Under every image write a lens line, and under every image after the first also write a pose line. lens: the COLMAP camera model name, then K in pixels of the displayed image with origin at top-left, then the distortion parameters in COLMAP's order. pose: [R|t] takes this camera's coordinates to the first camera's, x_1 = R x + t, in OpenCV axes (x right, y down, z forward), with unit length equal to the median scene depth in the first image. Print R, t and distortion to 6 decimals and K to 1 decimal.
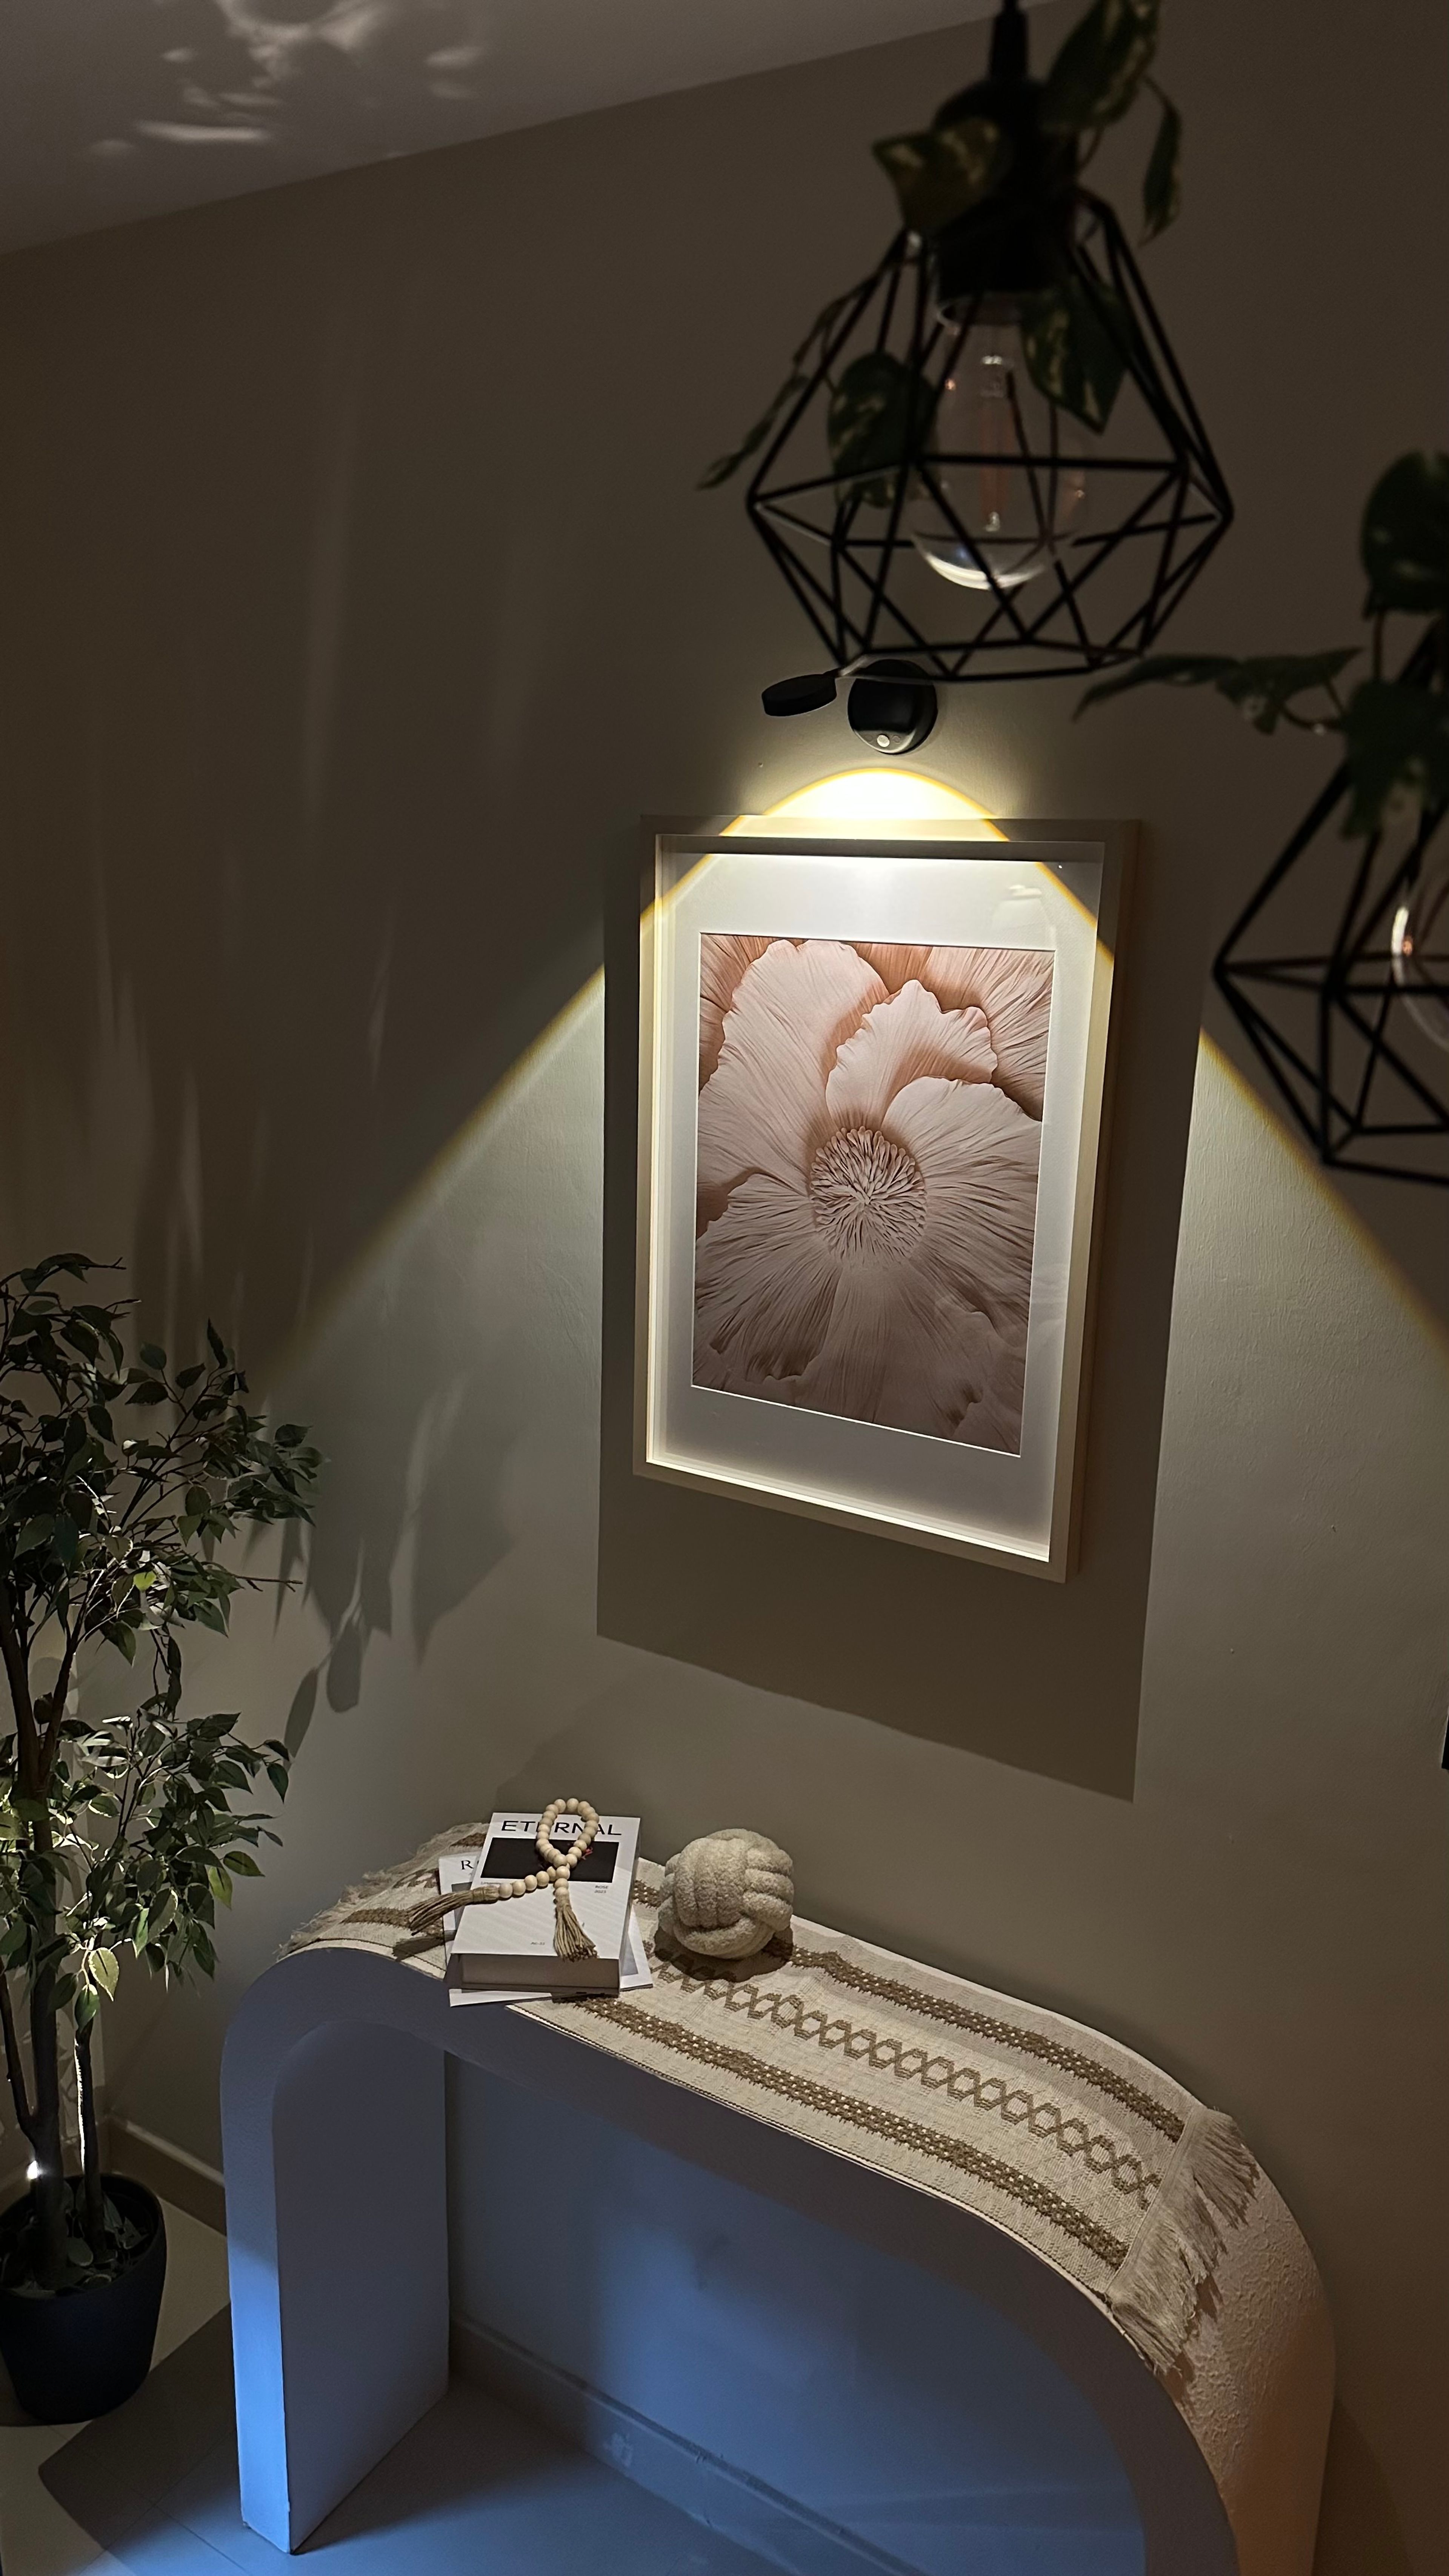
lens RADIAL K [[1746.5, 0, 728.4], [0, 1746.5, 1295.7], [0, 0, 1]] dist [0.037789, -0.005796]
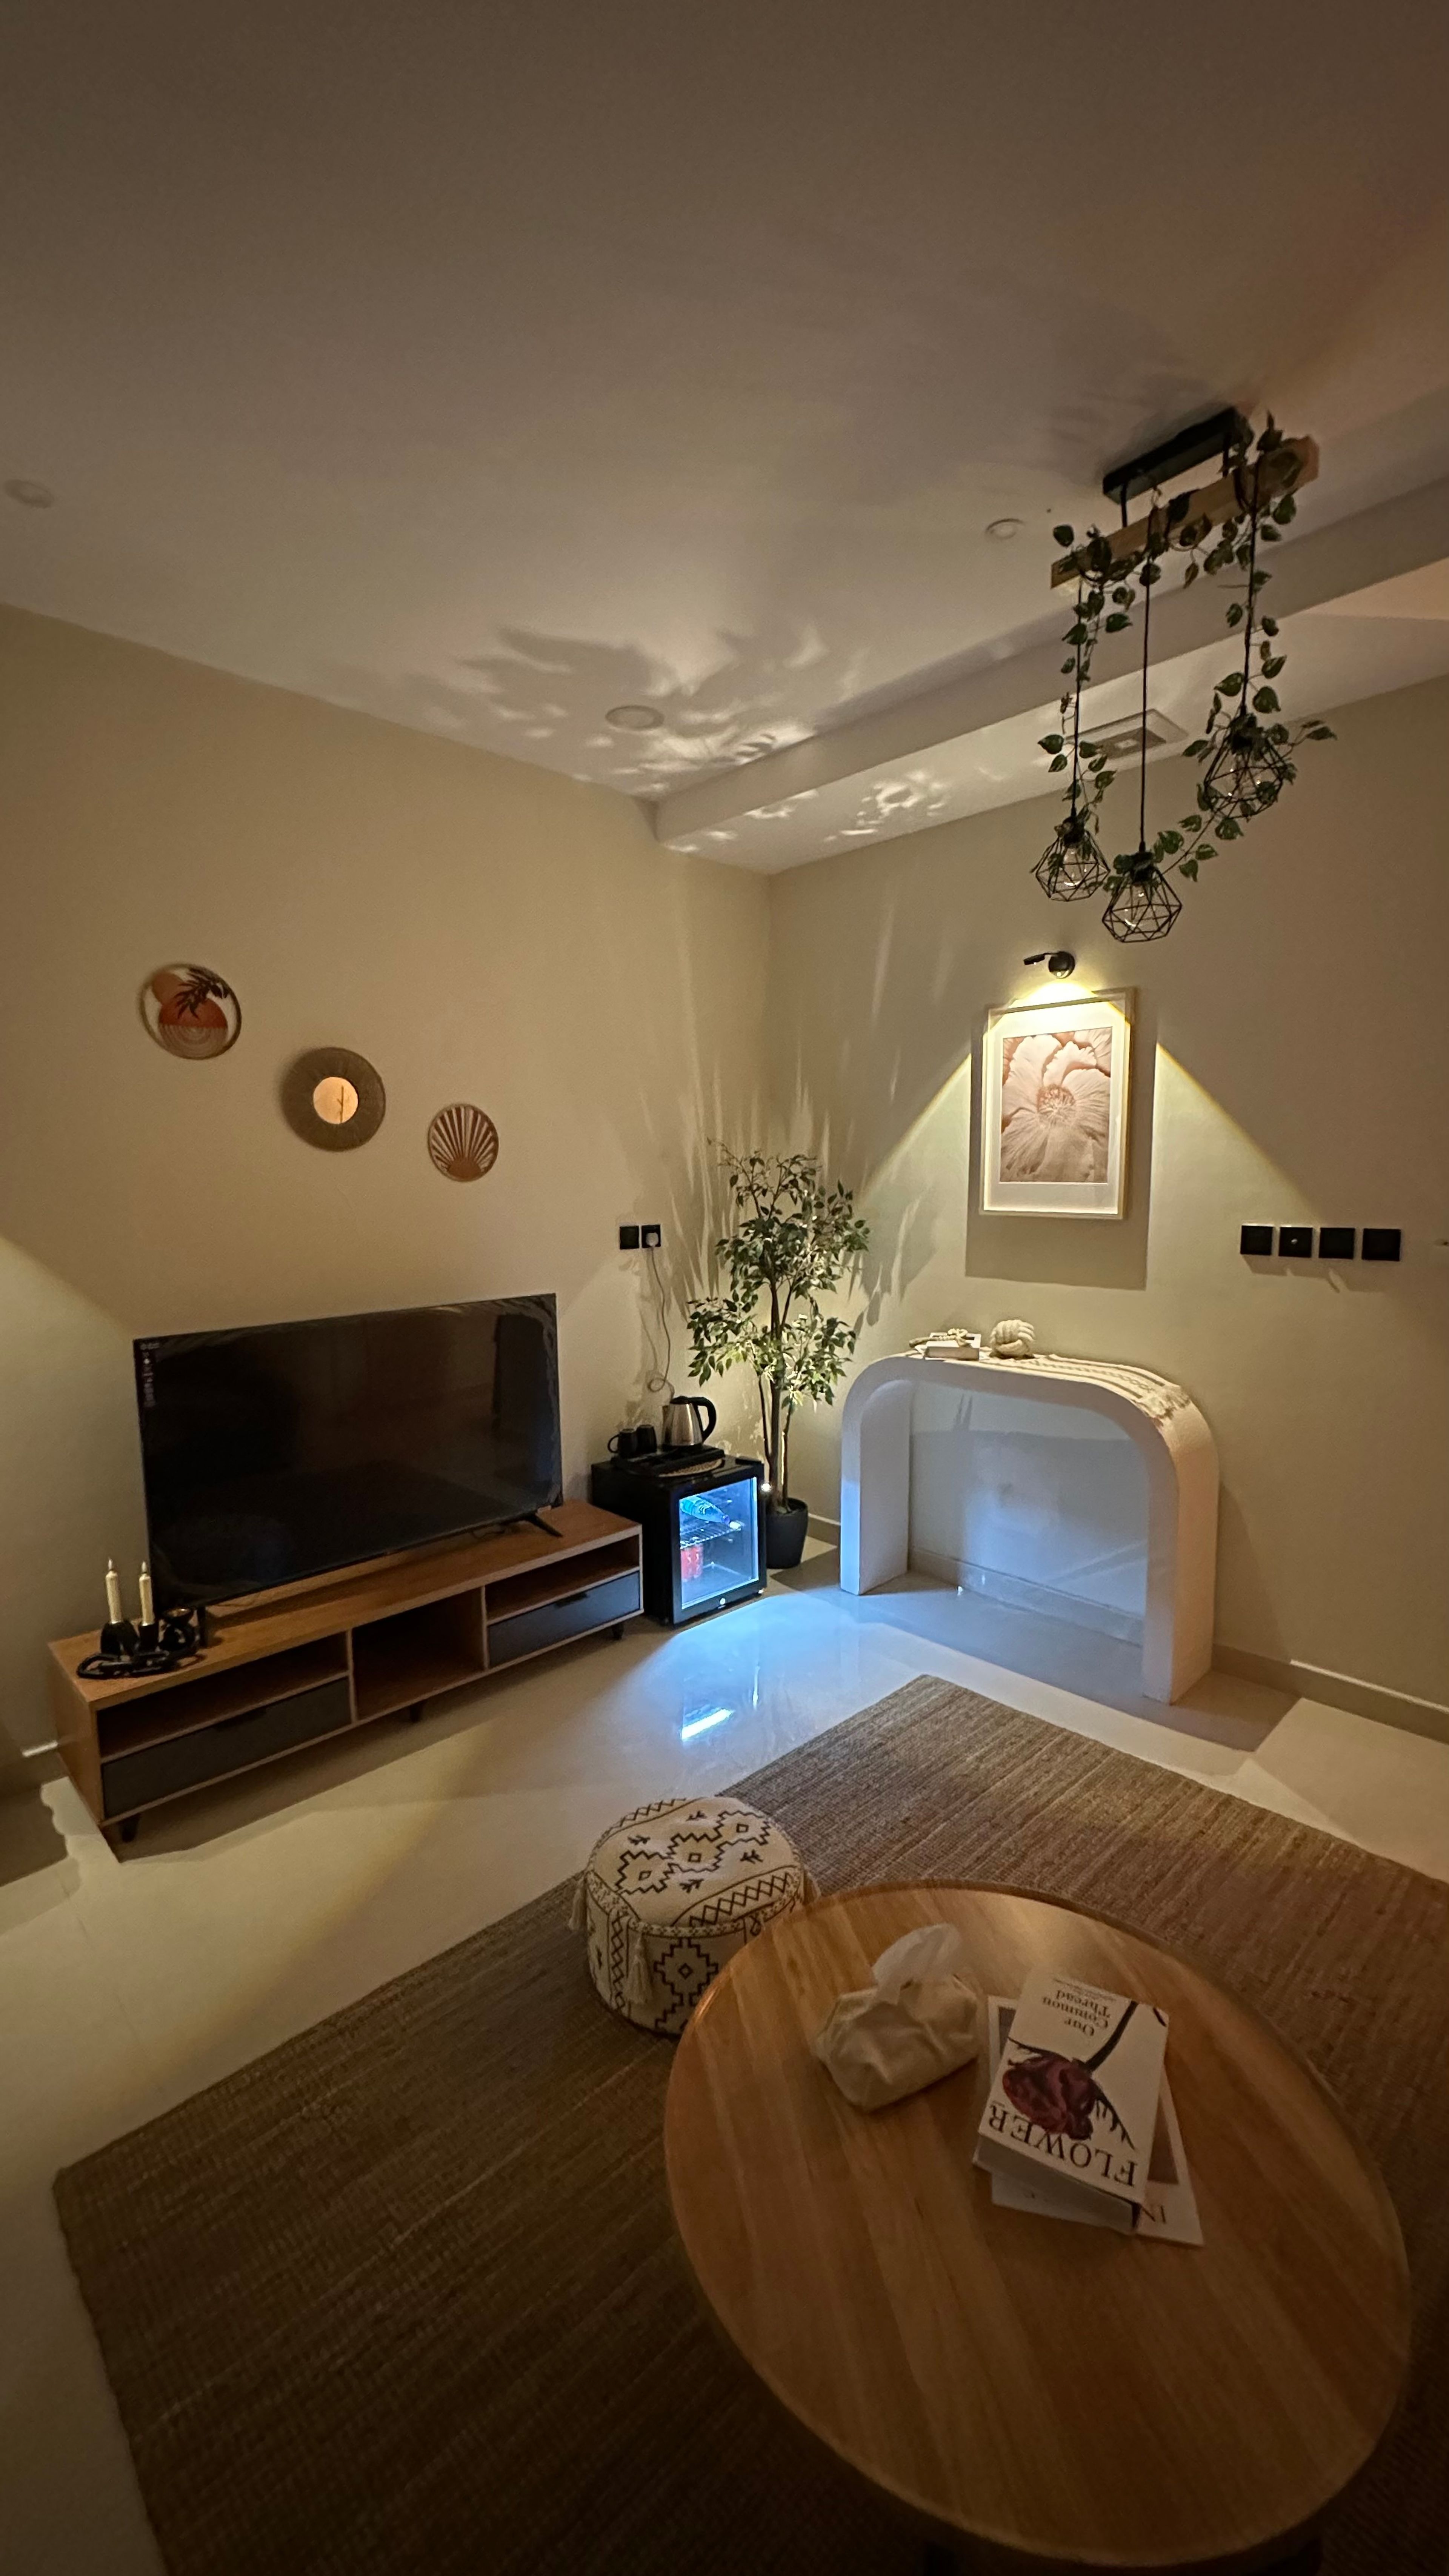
lens RADIAL K [[991.0, 0, 738.3], [0, 991.0, 1298.0], [0, 0, 1]] dist [0.001151, -0.000102]
pose [[0.972710, -0.004634, -0.231978, -0.069491], [-0.023015, 0.992943, -0.116342, 0.509287], [0.230880, 0.118506, 0.965738, -0.861492]]
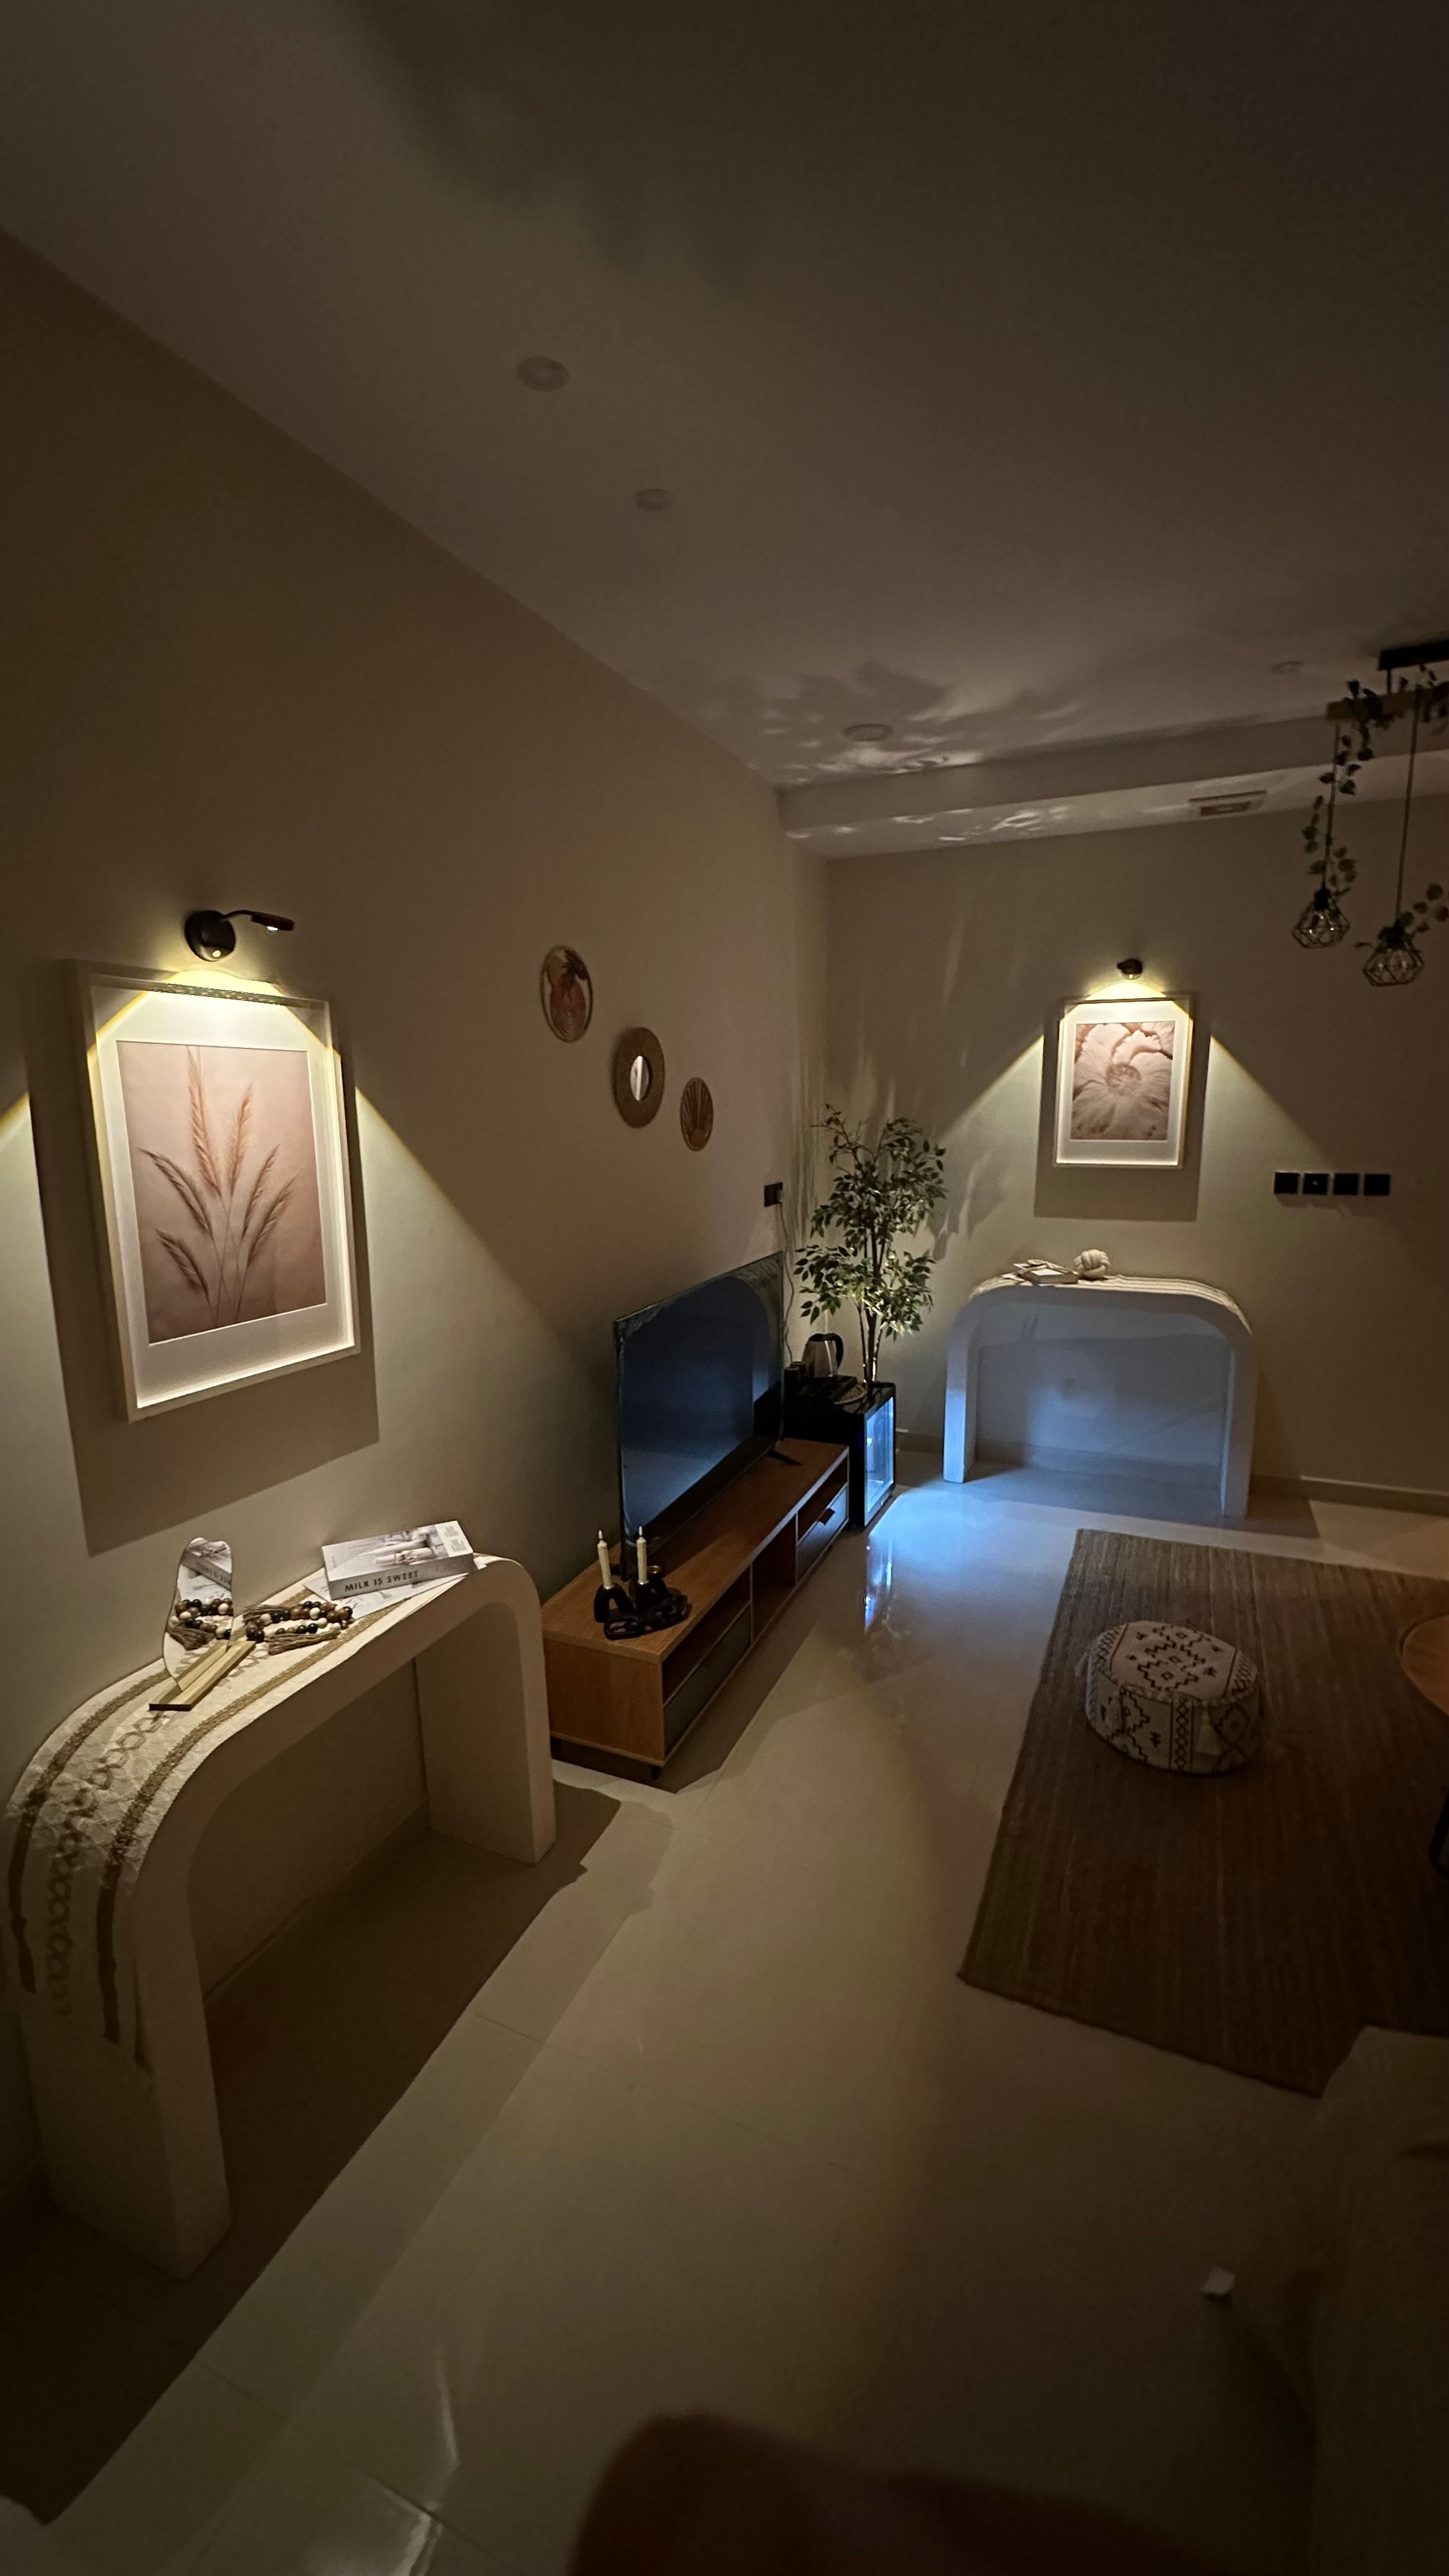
lens RADIAL K [[991.0, 0, 721.0], [0, 991.0, 1289.8], [0, 0, 1]] dist [0.001151, -0.000102]
pose [[0.988306, -0.064993, 0.137940, -1.203011], [0.071777, 0.996414, -0.044790, 0.459633], [-0.134534, 0.054168, 0.989427, -1.154053]]
